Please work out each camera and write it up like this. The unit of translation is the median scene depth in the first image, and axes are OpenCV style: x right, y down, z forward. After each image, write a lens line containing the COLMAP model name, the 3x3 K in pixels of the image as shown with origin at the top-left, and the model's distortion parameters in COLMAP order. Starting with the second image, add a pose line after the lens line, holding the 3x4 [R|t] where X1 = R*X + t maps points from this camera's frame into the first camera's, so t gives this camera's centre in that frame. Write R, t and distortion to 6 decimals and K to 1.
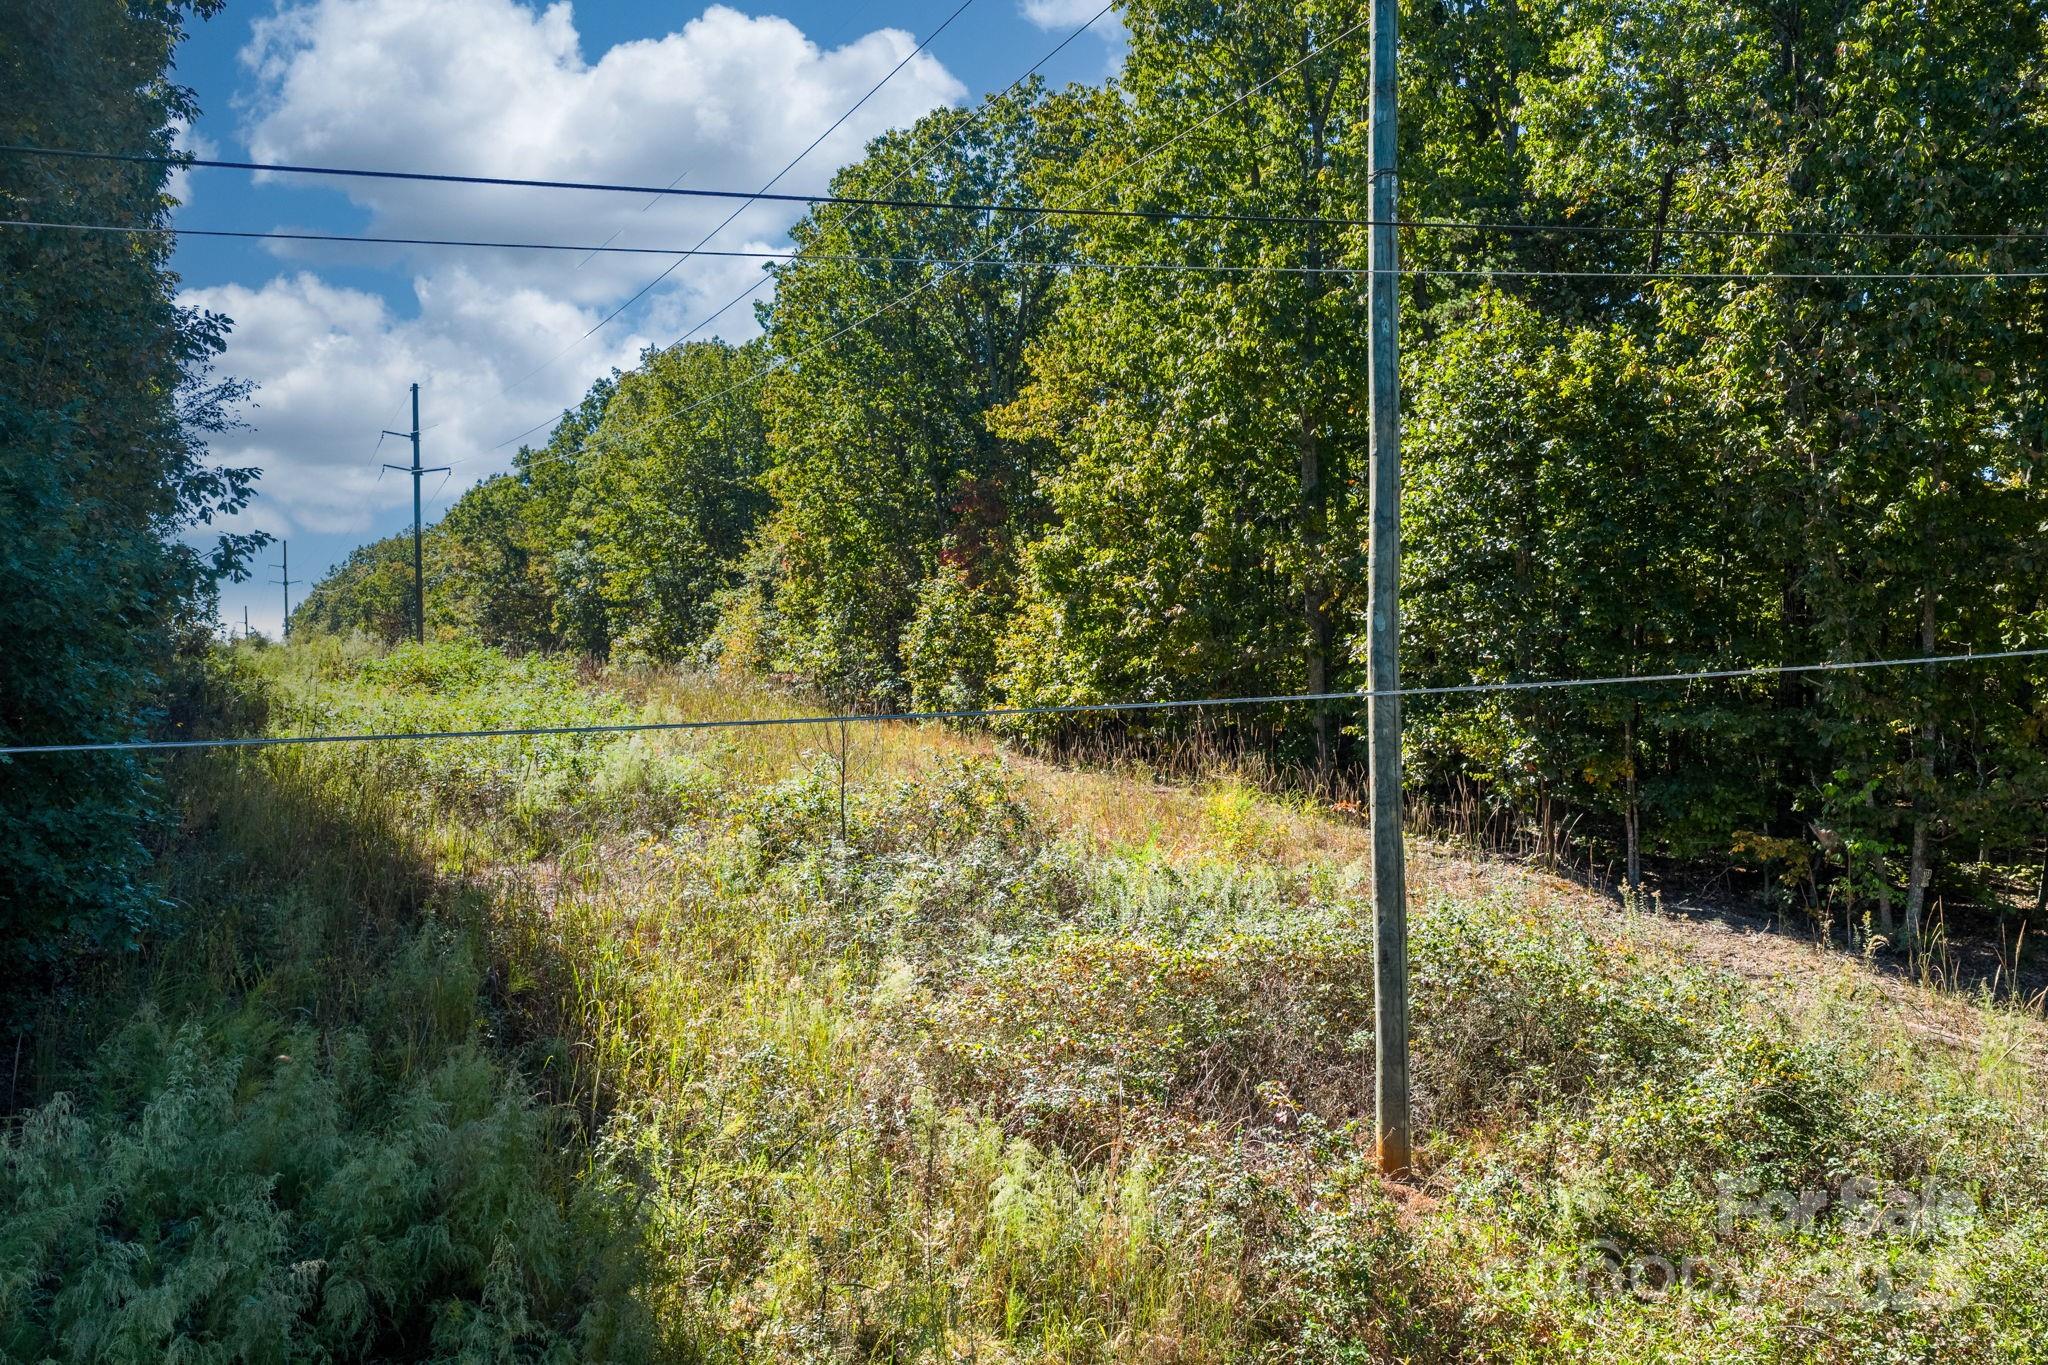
lens RADIAL K [[1690.8, 0, 1024.0], [0, 1690.8, 682.5], [0, 0, 1]] dist [0.082804, -0.173612]
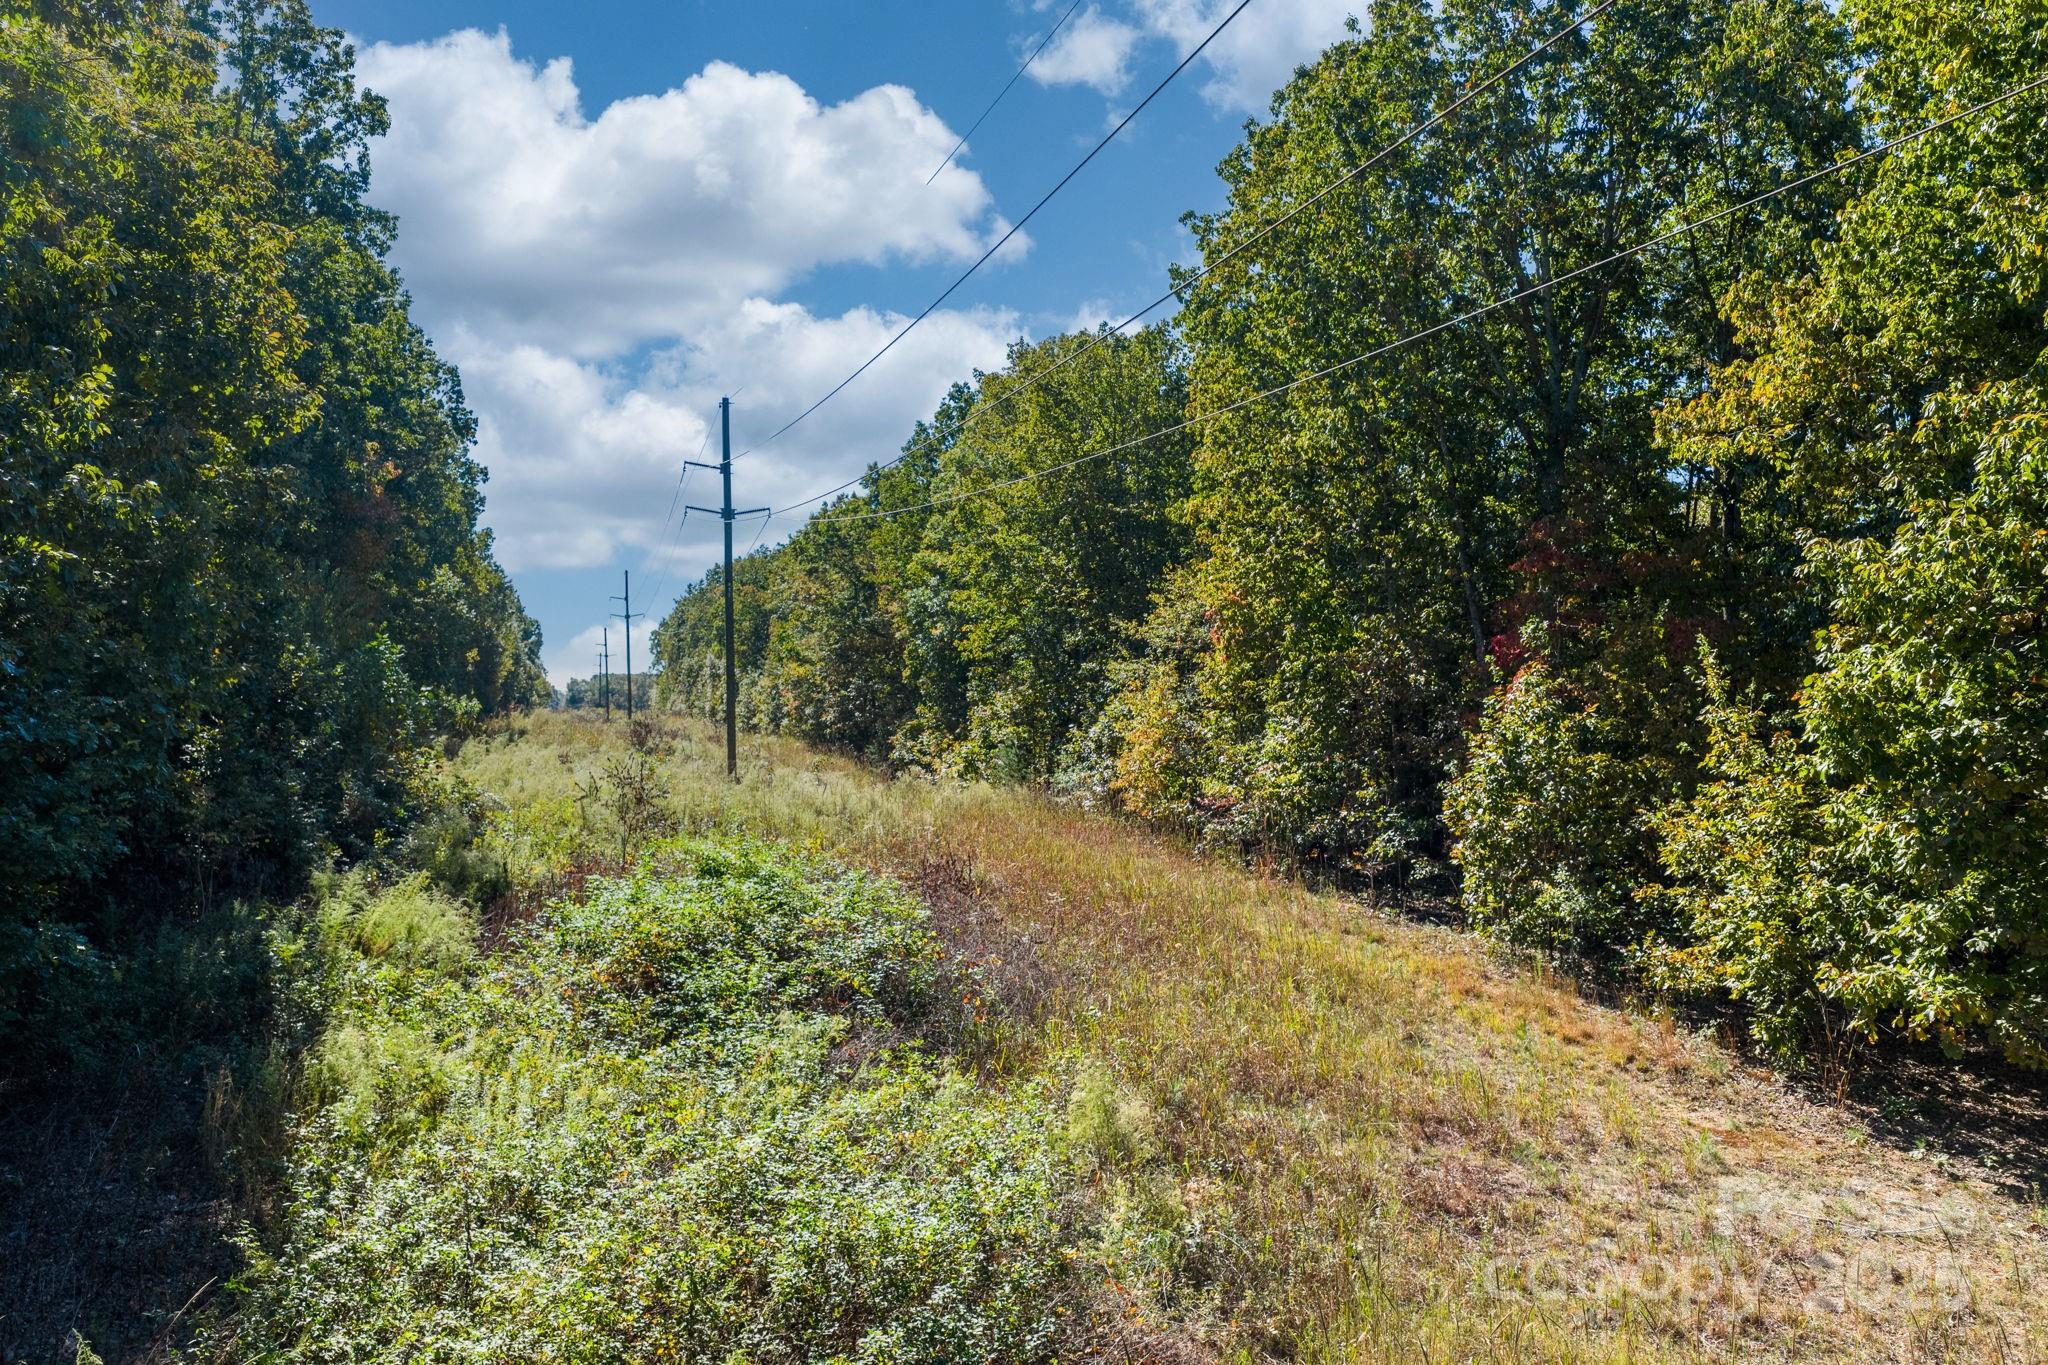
lens RADIAL K [[1690.8, 0, 1024.0], [0, 1690.8, 682.5], [0, 0, 1]] dist [0.082804, -0.173612]
pose [[0.979742, 0.002097, -0.200254, -0.058916], [-0.001784, 0.999997, 0.001746, -0.038883], [0.200257, -0.001353, 0.979742, 0.222458]]
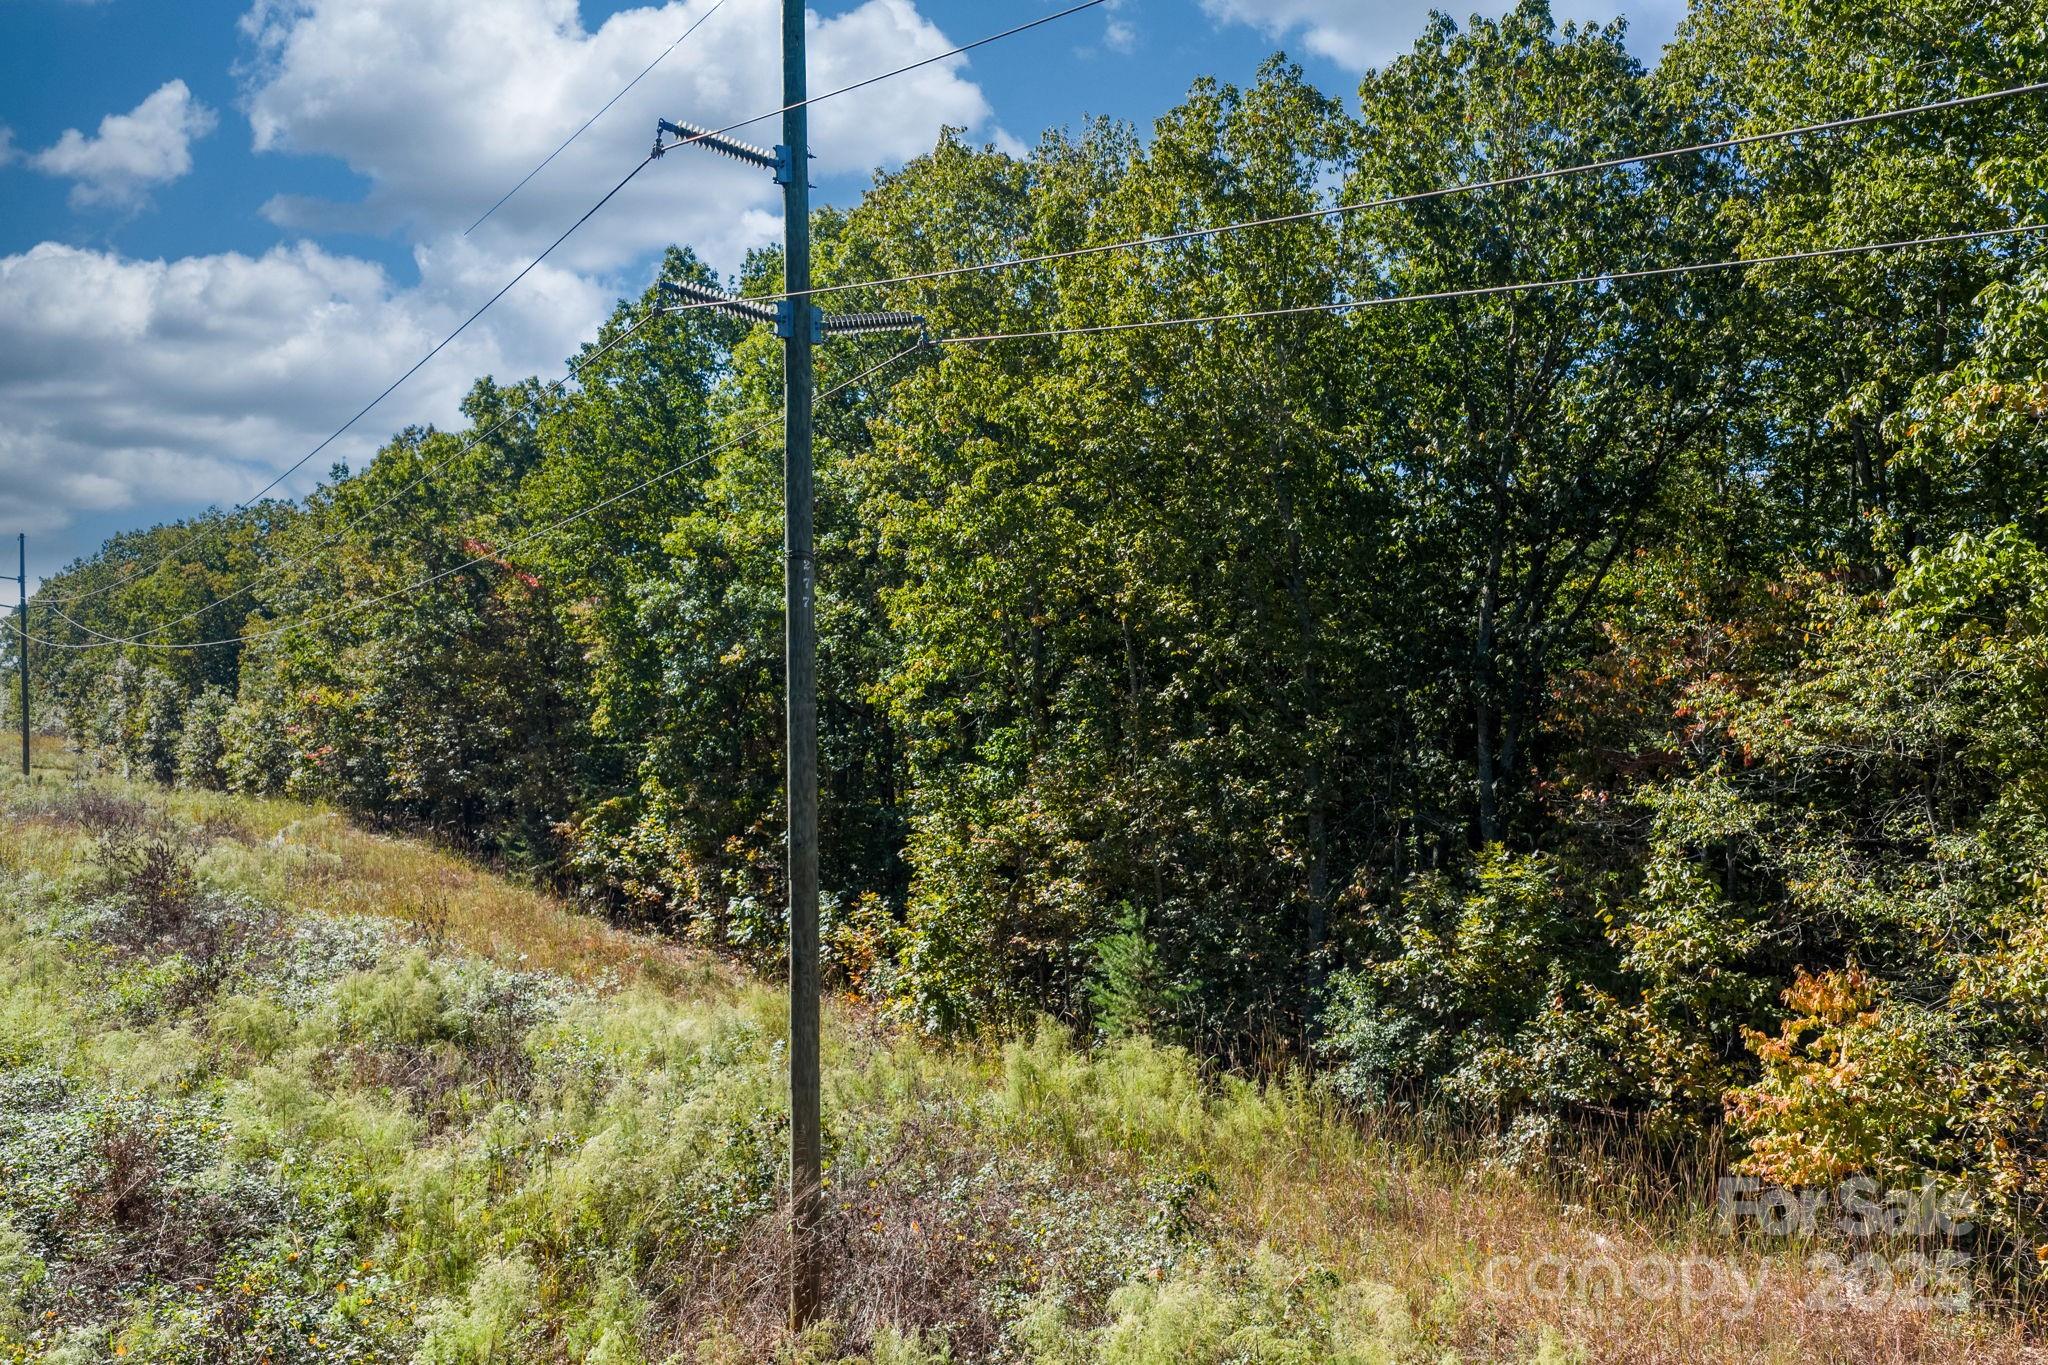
lens RADIAL K [[1690.8, 0, 1024.0], [0, 1690.8, 682.5], [0, 0, 1]] dist [0.082804, -0.173612]
pose [[0.991005, 0.008926, 0.133526, -0.279567], [-0.009383, 0.999952, 0.002789, -0.060720], [-0.133495, -0.004017, 0.991041, 0.608826]]
